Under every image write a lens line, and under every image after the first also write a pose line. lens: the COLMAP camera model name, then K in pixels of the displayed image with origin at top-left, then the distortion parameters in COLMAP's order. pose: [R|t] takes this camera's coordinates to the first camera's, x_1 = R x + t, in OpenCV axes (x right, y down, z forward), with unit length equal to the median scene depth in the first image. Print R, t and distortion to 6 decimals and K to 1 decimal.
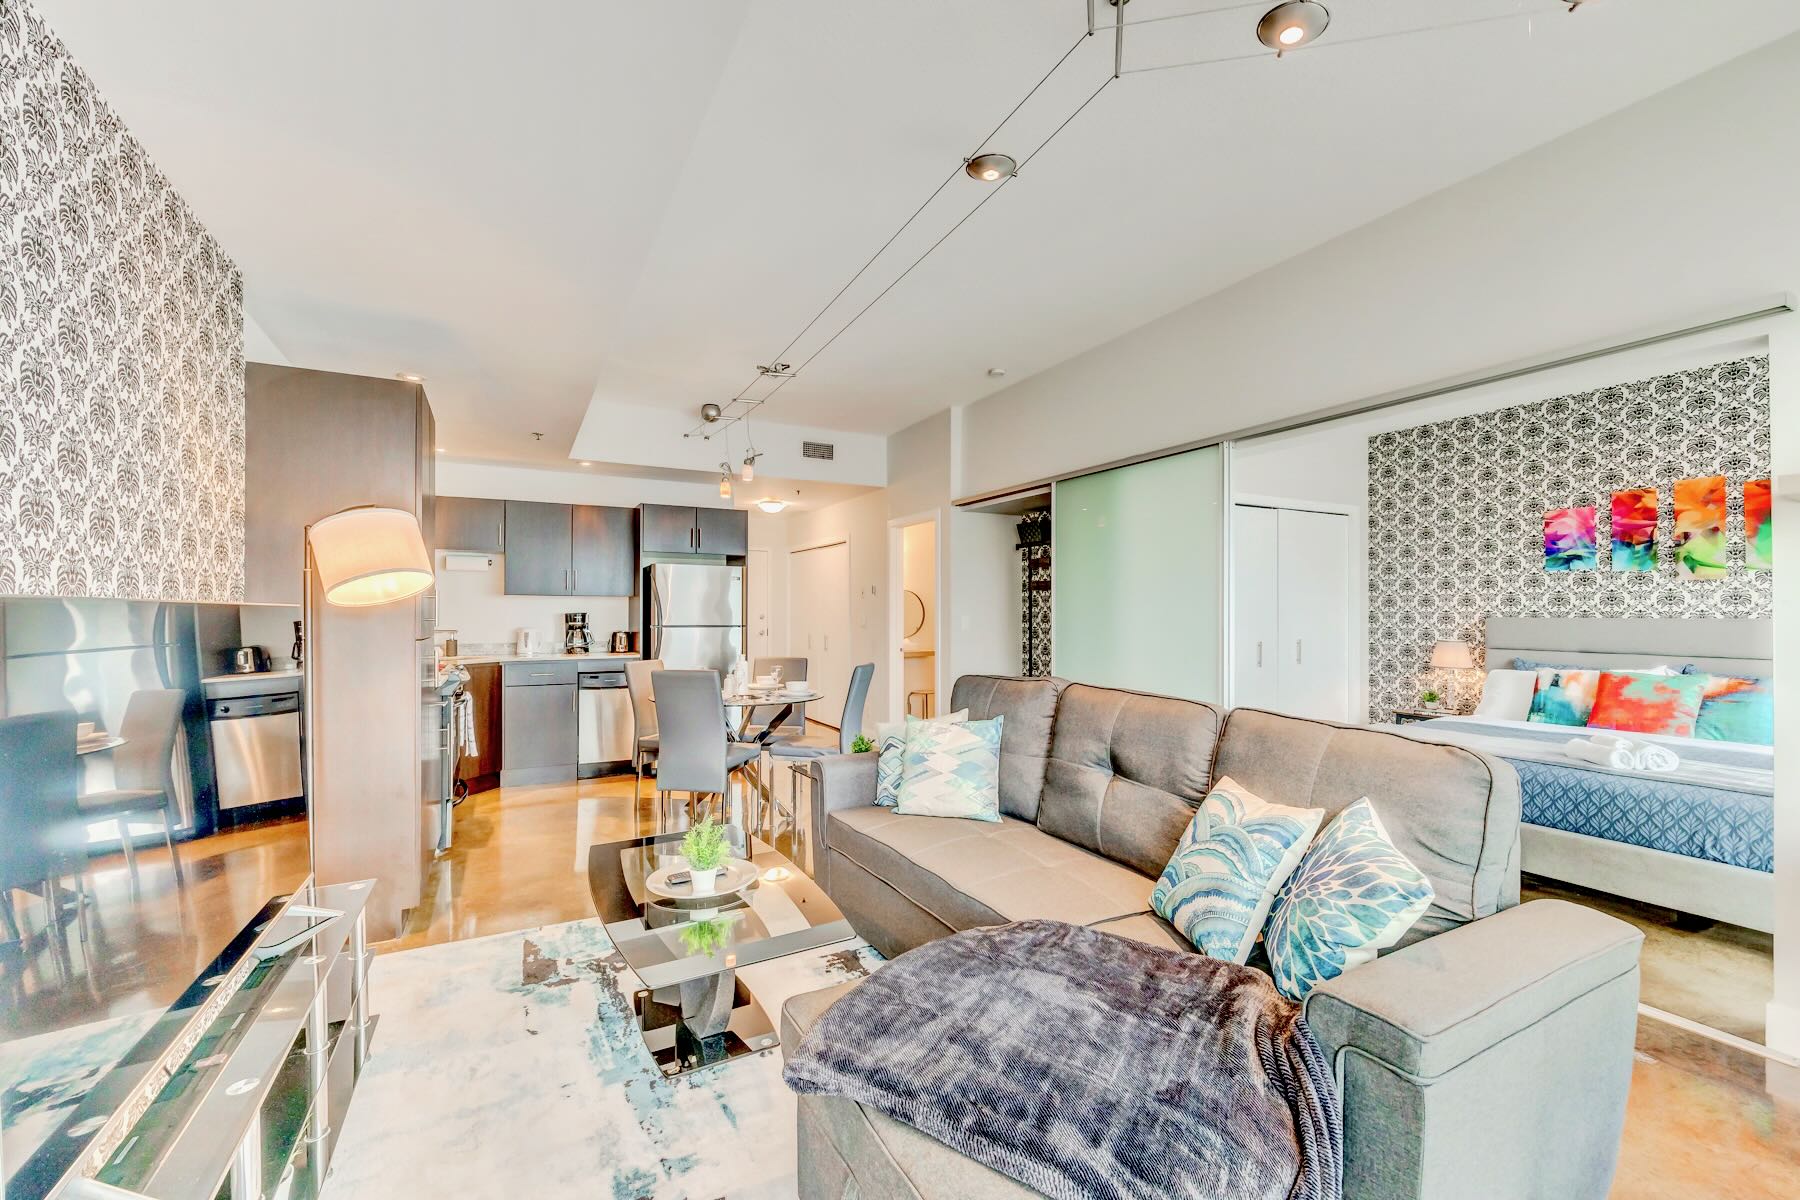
lens RADIAL K [[722.5, 0, 893.4], [0, 722.5, 608.4], [0, 0, 1]] dist [0.000079, 0.000045]
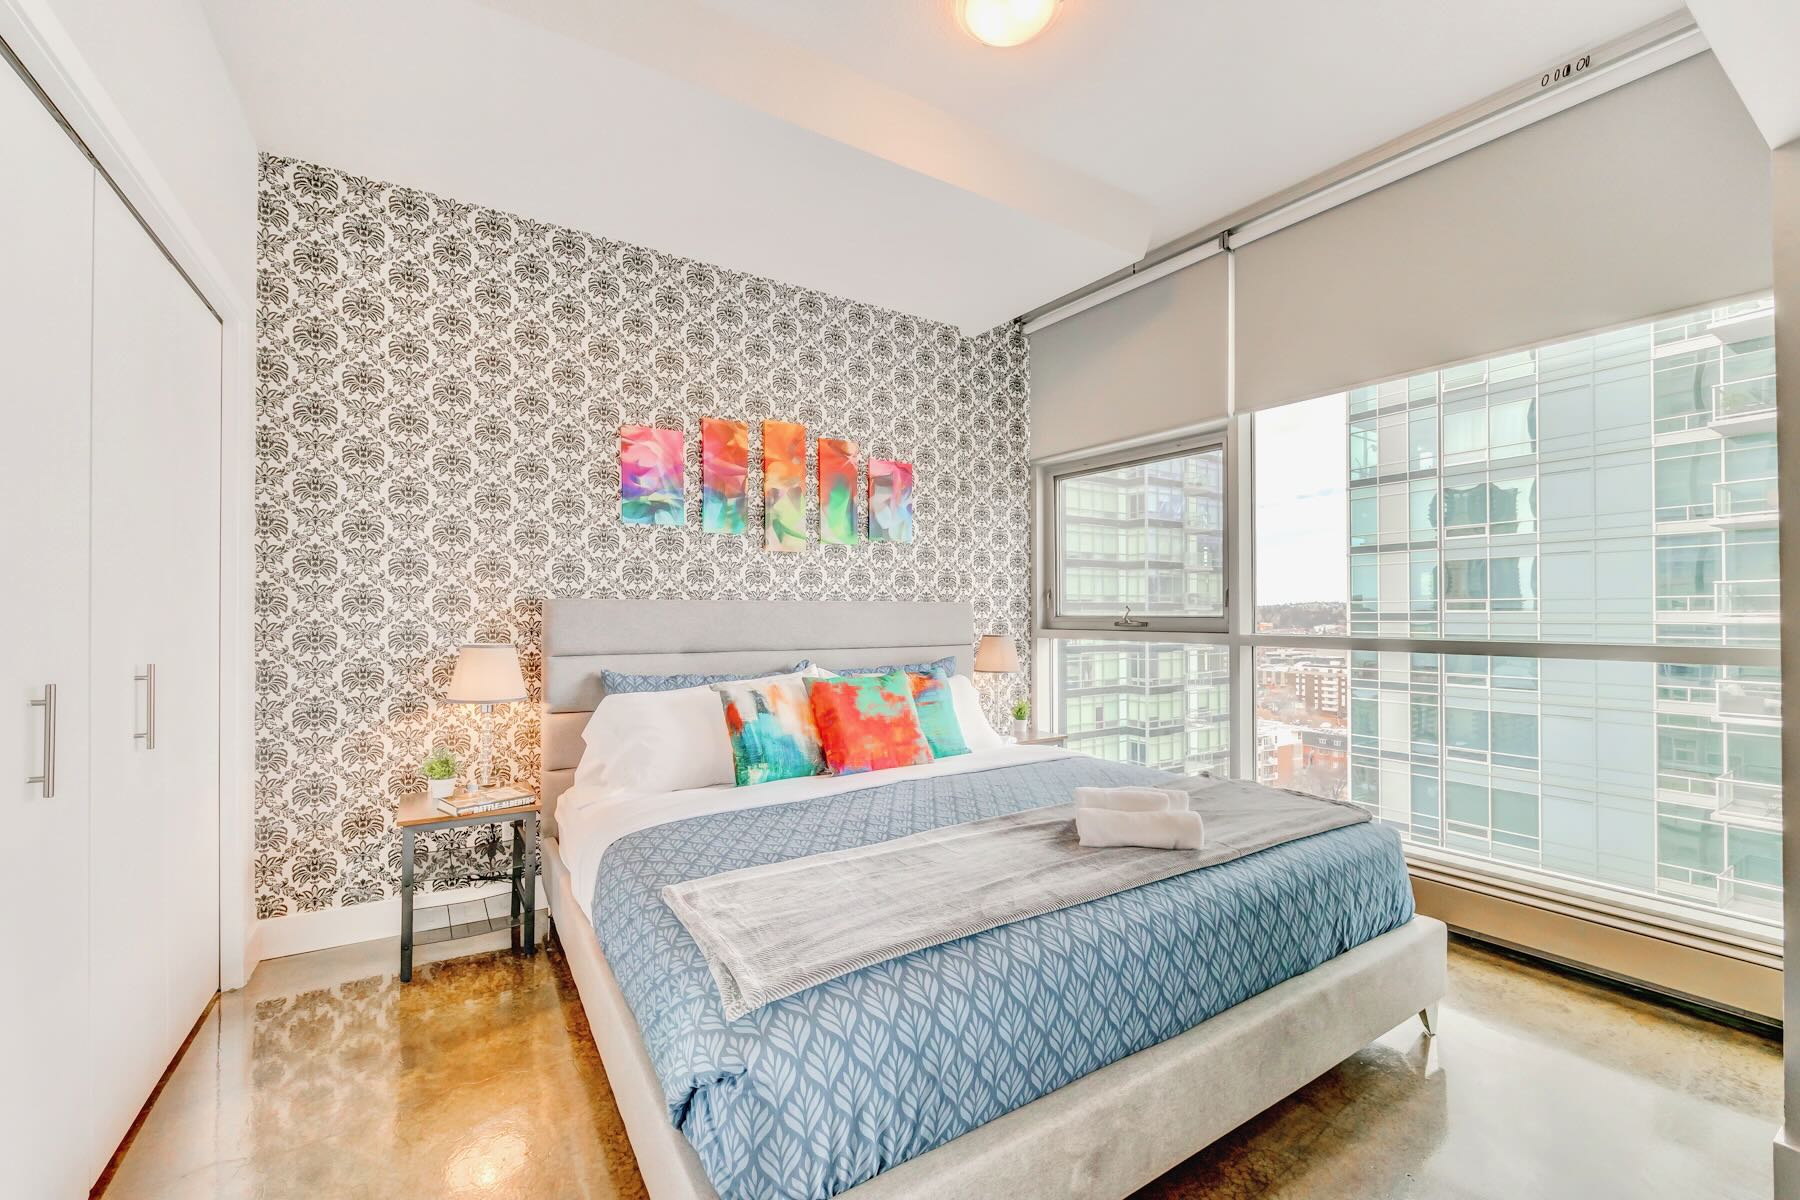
lens RADIAL K [[722.5, 0, 893.4], [0, 722.5, 608.4], [0, 0, 1]] dist [0.000079, 0.000045]
pose [[-0.062236, 0.006270, 0.998042, 0.303960], [-0.003591, 0.999972, -0.006506, 0.025007], [-0.998055, -0.003989, -0.062212, 0.869725]]
